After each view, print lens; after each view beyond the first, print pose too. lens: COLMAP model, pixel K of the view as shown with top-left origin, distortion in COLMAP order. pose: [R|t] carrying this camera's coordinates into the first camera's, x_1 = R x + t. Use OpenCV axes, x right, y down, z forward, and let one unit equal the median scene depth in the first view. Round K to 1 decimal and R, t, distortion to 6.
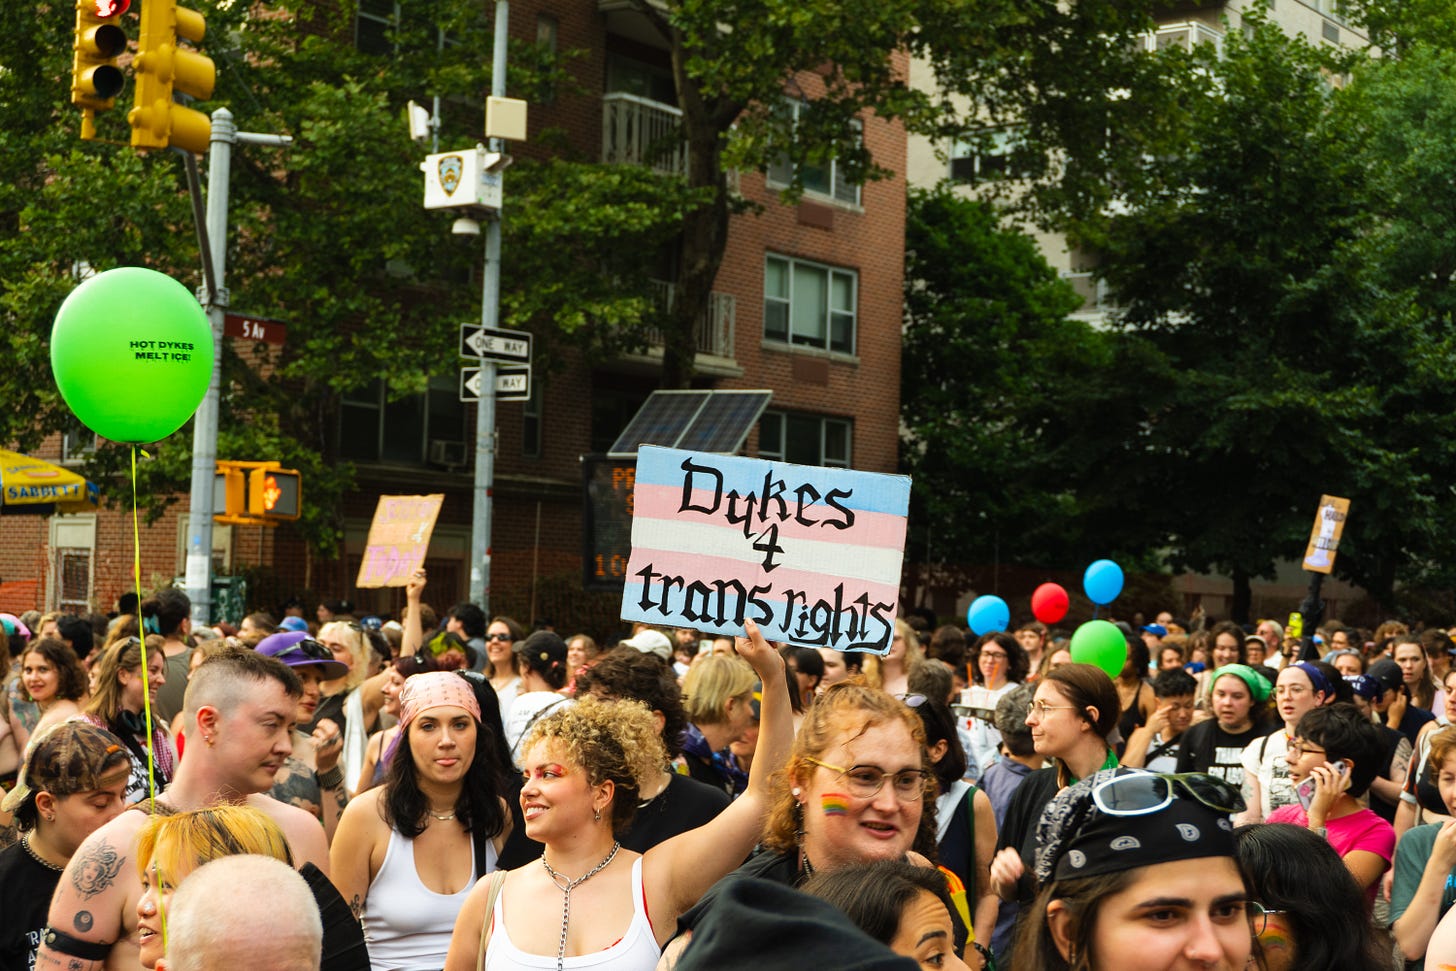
lens RADIAL K [[2144.8, 0, 742.8], [0, 2144.8, 485.3], [0, 0, 1]] dist [-0.032163, -0.042579]
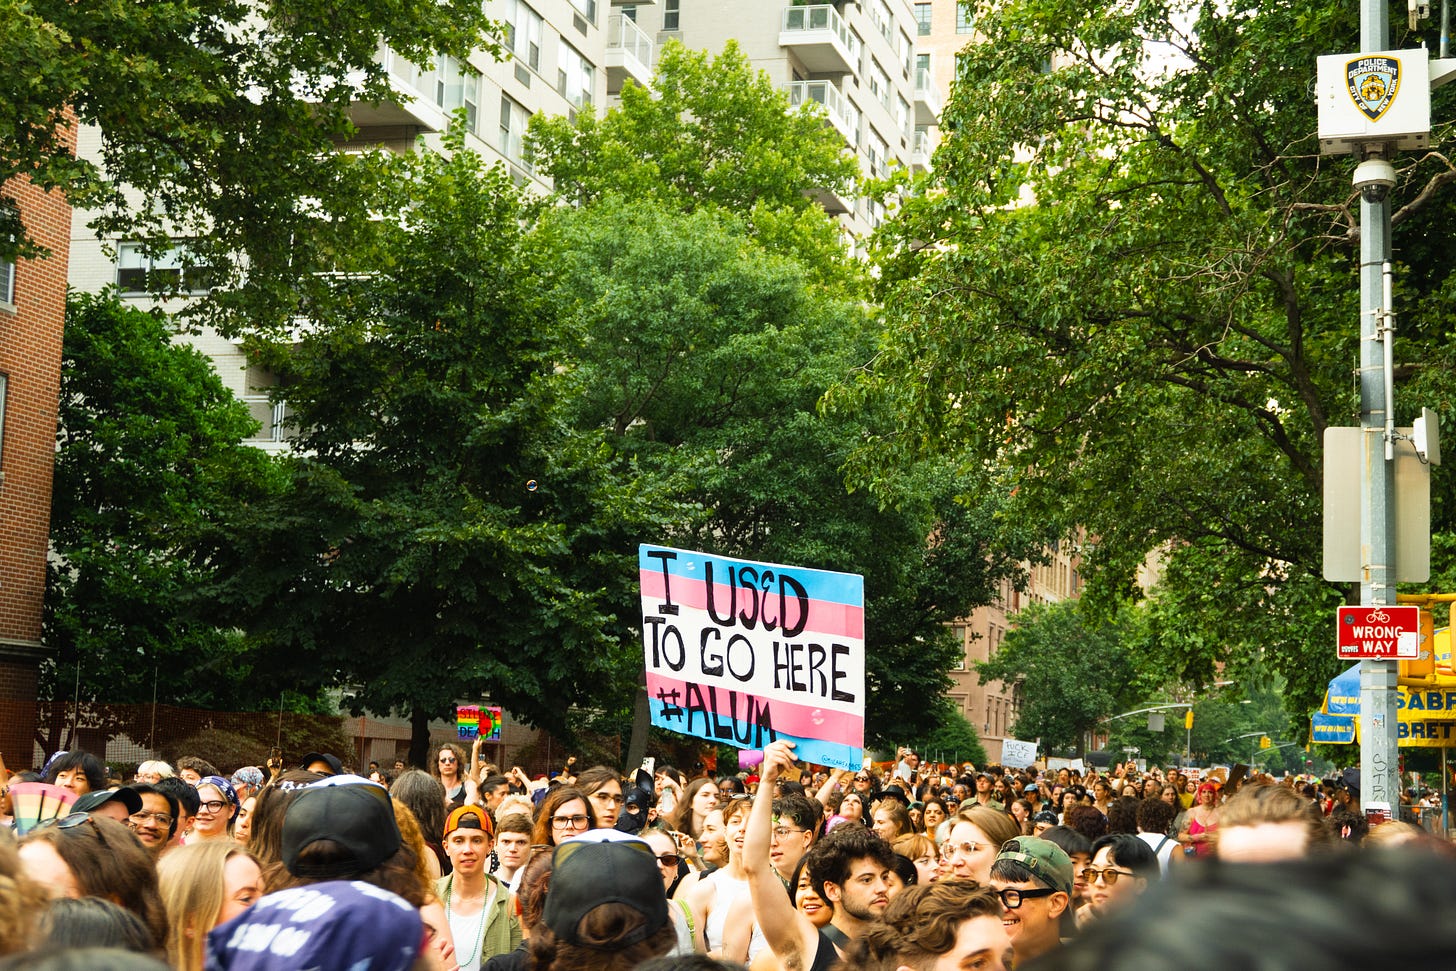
lens RADIAL K [[1841.7, 0, 729.2], [0, 1841.7, 558.5], [0, 0, 1]] dist [-0.019735, -0.025516]
pose [[0.910089, 0.039586, 0.412518, 0.016399], [-0.018117, 0.998276, -0.055827, 0.014383], [-0.414016, 0.043334, 0.909237, 0.192181]]
